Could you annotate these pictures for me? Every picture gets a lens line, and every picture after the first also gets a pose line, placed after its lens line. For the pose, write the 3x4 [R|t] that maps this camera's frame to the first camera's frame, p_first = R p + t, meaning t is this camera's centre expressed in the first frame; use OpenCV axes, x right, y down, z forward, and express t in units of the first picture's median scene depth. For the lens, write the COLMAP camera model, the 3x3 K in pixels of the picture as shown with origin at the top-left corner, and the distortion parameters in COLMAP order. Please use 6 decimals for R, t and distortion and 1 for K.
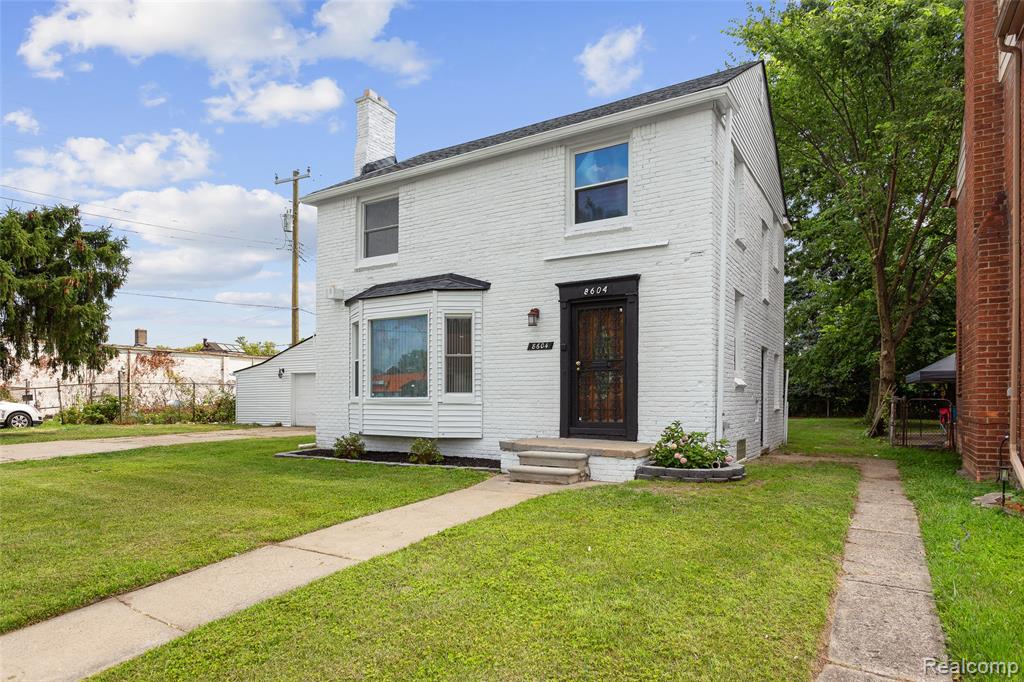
lens RADIAL K [[610.7, 0, 502.3], [0, 610.7, 399.8], [0, 0, 1]] dist [-0.005925, 0.007154]
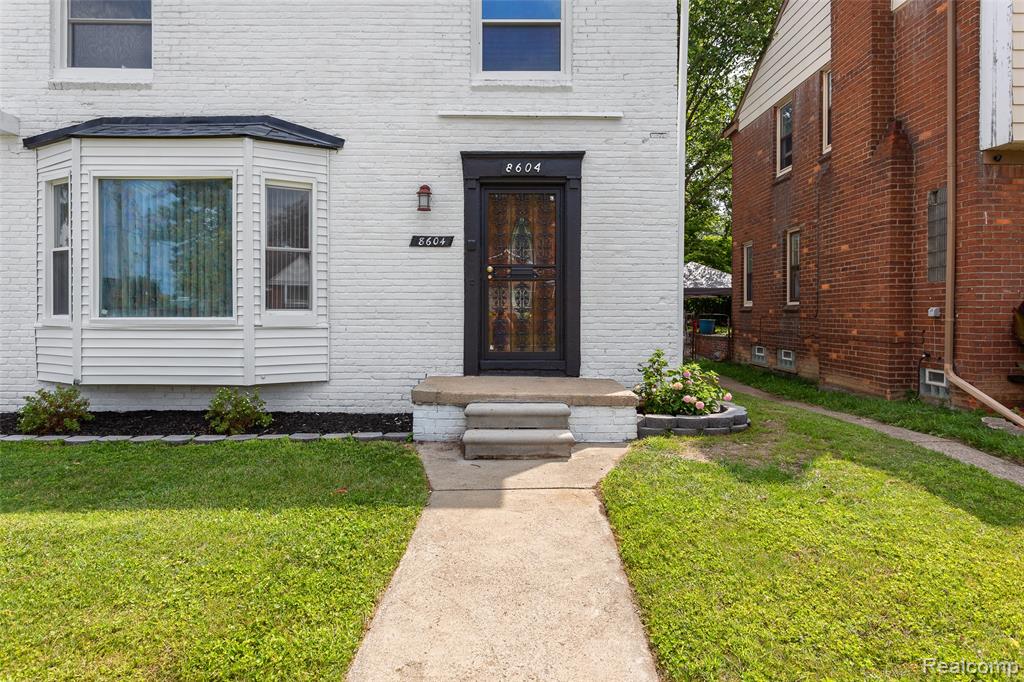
lens RADIAL K [[610.7, 0, 515.9], [0, 610.7, 312.0], [0, 0, 1]] dist [-0.005925, 0.007154]
pose [[0.844196, -0.001900, 0.536032, -0.224458], [-0.000569, 0.999990, 0.004441, -0.012893], [-0.536035, -0.004054, 0.844186, 0.381497]]
